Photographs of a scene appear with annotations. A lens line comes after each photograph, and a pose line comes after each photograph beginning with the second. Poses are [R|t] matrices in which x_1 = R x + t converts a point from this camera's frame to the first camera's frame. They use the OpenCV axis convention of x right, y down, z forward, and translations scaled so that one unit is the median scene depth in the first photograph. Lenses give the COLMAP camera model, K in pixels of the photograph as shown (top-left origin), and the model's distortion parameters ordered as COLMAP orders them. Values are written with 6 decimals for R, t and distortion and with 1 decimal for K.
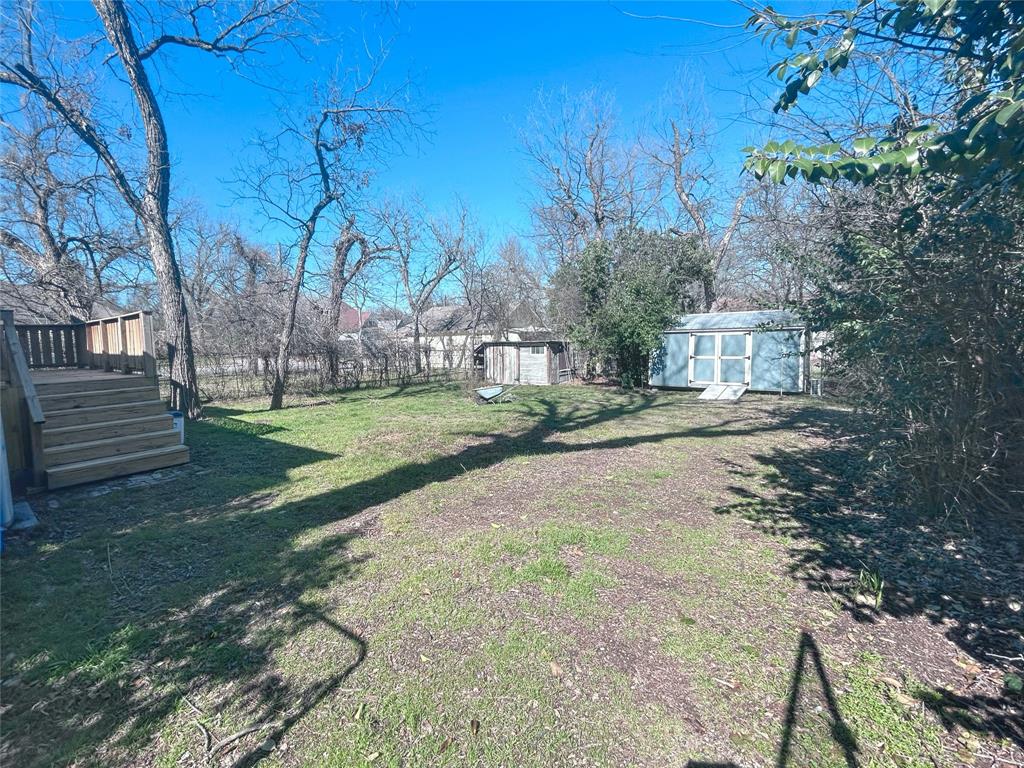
lens RADIAL K [[410.6, 0, 512.0], [0, 410.6, 384.0], [0, 0, 1]] dist [-0.001123, -0.018081]
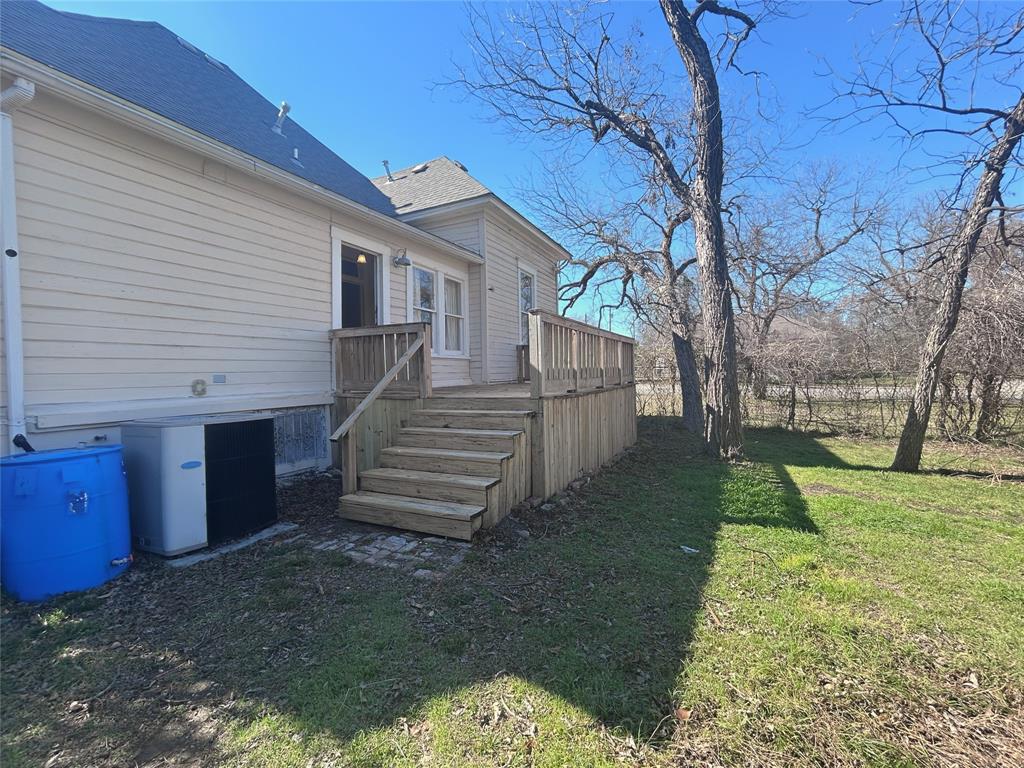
lens RADIAL K [[408.6, 0, 512.0], [0, 408.6, 384.0], [0, 0, 1]] dist [-0.000615, 0.000054]
pose [[0.109846, 0.042130, -0.993055, -0.095733], [-0.086945, 0.995679, 0.032624, -0.039715], [0.990139, 0.082757, 0.113034, 0.532092]]
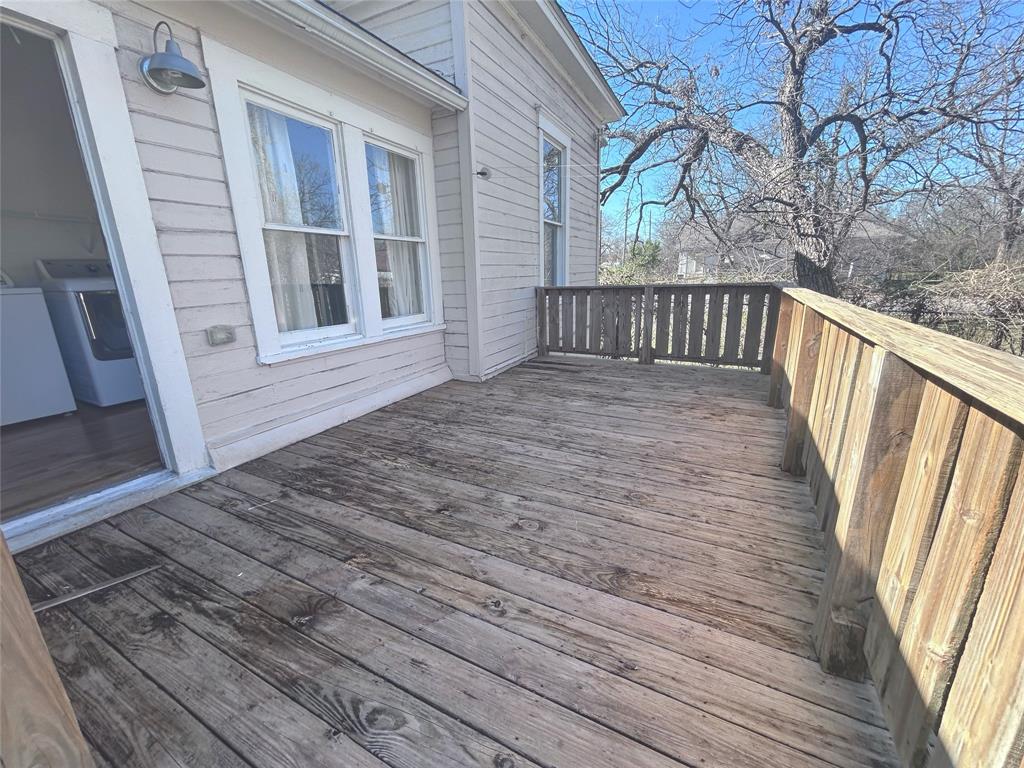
lens RADIAL K [[408.6, 0, 512.0], [0, 408.6, 384.0], [0, 0, 1]] dist [-0.000615, 0.000054]
pose [[0.091457, 0.267650, -0.959166, -0.544584], [-0.076545, 0.962242, 0.261210, -0.119318], [0.992863, 0.049530, 0.108491, 0.564615]]
